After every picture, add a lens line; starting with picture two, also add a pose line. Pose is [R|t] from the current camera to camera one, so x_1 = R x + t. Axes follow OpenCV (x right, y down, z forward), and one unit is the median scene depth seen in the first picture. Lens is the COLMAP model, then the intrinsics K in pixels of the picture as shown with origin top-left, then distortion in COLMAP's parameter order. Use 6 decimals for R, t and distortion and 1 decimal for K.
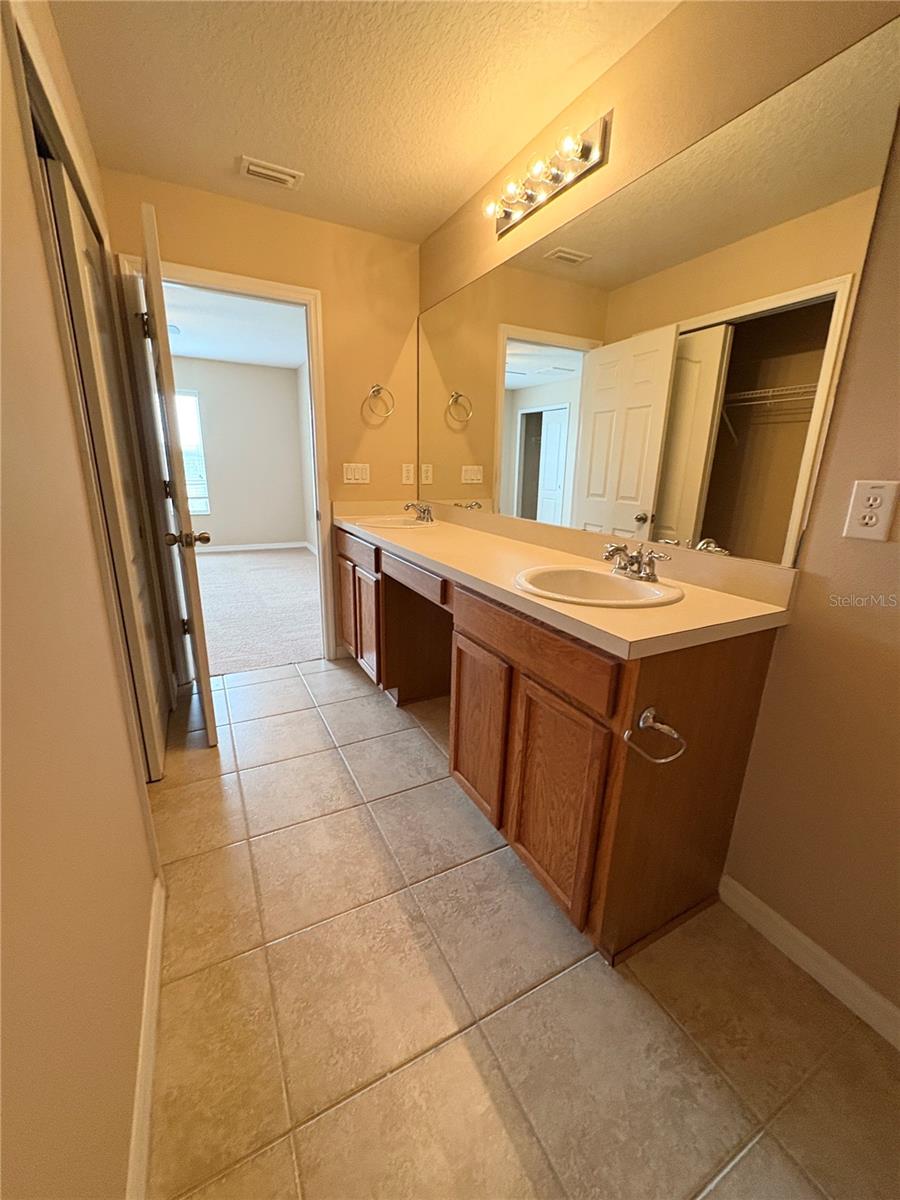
lens RADIAL K [[478.1, 0, 450.0], [0, 478.1, 600.0], [0, 0, 1]] dist [0.000565, 0.000062]
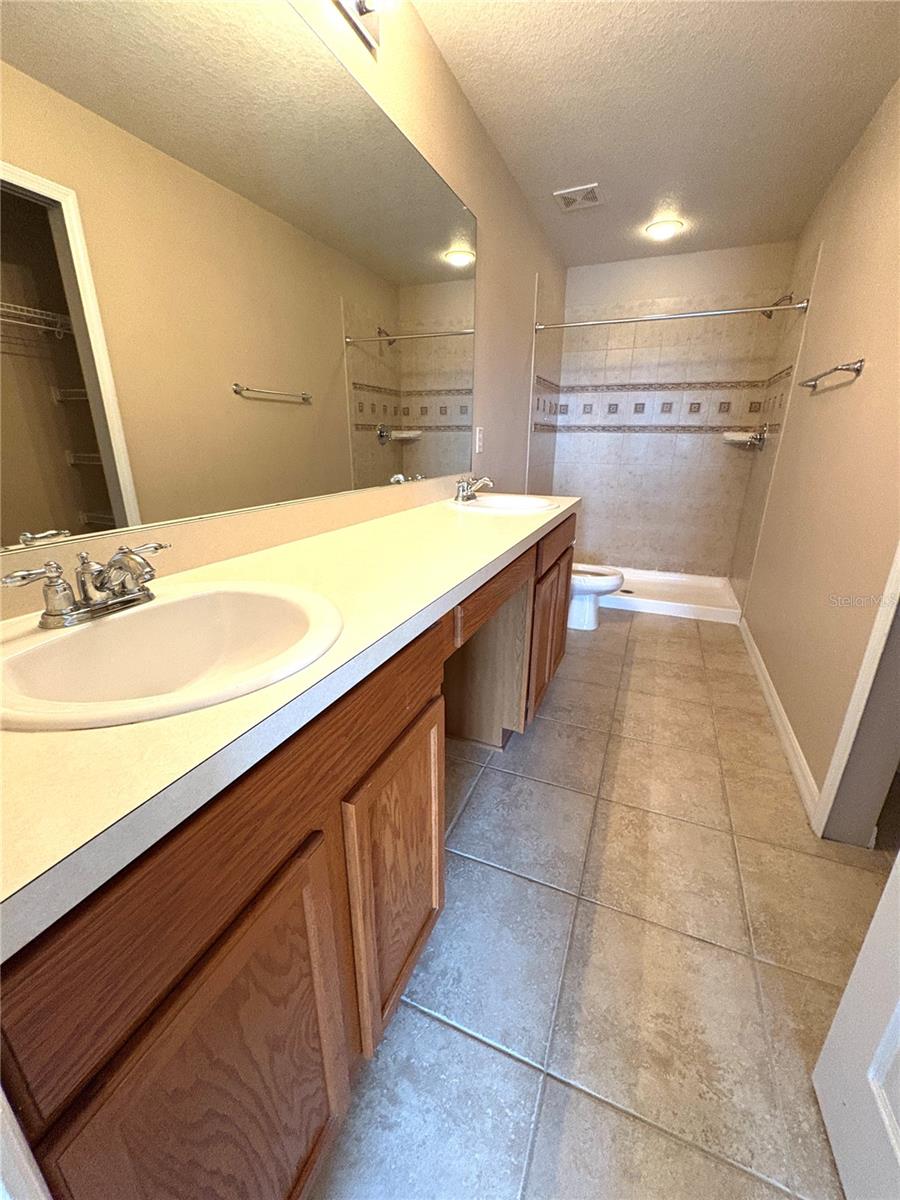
lens RADIAL K [[475.1, 0, 450.0], [0, 475.1, 600.0], [0, 0, 1]] dist [-0.000722, 0.000437]
pose [[-0.630894, -0.278891, 0.724012, -0.691719], [0.190234, 0.849074, 0.492832, -0.502689], [-0.752186, 0.448657, -0.482621, 1.856704]]
